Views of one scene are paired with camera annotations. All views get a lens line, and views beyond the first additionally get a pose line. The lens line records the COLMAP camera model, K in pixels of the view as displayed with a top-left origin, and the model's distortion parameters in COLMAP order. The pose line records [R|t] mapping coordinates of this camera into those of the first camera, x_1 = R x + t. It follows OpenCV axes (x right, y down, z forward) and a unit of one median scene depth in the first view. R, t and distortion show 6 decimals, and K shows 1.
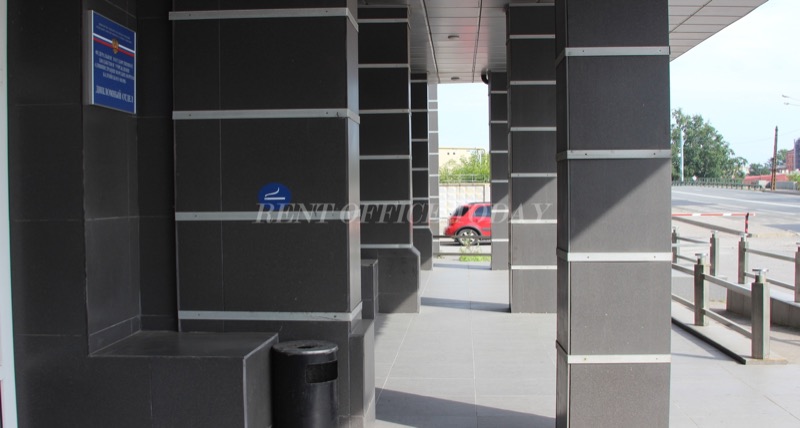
lens RADIAL K [[990.9, 0, 400.0], [0, 990.9, 214.0], [0, 0, 1]] dist [-0.194661, 0.007899]
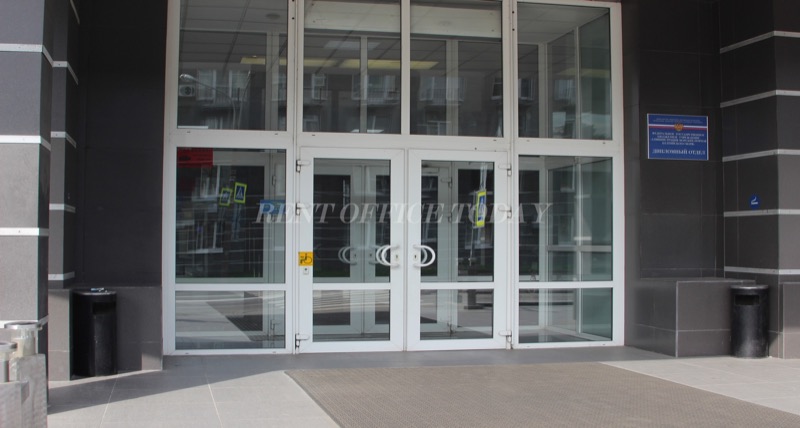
lens RADIAL K [[990.9, 0, 400.0], [0, 990.9, 214.0], [0, 0, 1]] dist [-0.194661, 0.007899]
pose [[0.289207, -0.016069, -0.957132, 1.333150], [-0.023513, 0.999438, -0.023884, 0.059207], [0.956978, 0.029412, 0.288667, -0.101981]]
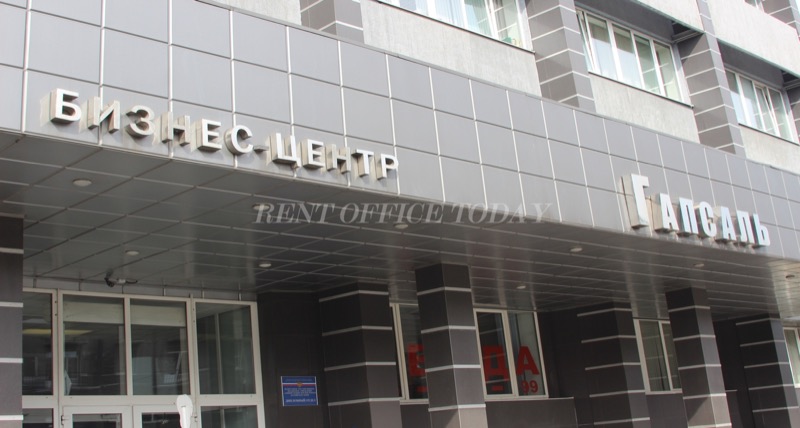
lens RADIAL K [[1034.1, 0, 399.6], [0, 1034.1, 146.8], [0, 0, 1]] dist [-0.003906, -0.012265]
pose [[0.736603, -0.231985, -0.635294, 2.094790], [0.045684, 0.954254, -0.295487, 0.089036], [0.674780, 0.188633, 0.713505, -1.233312]]
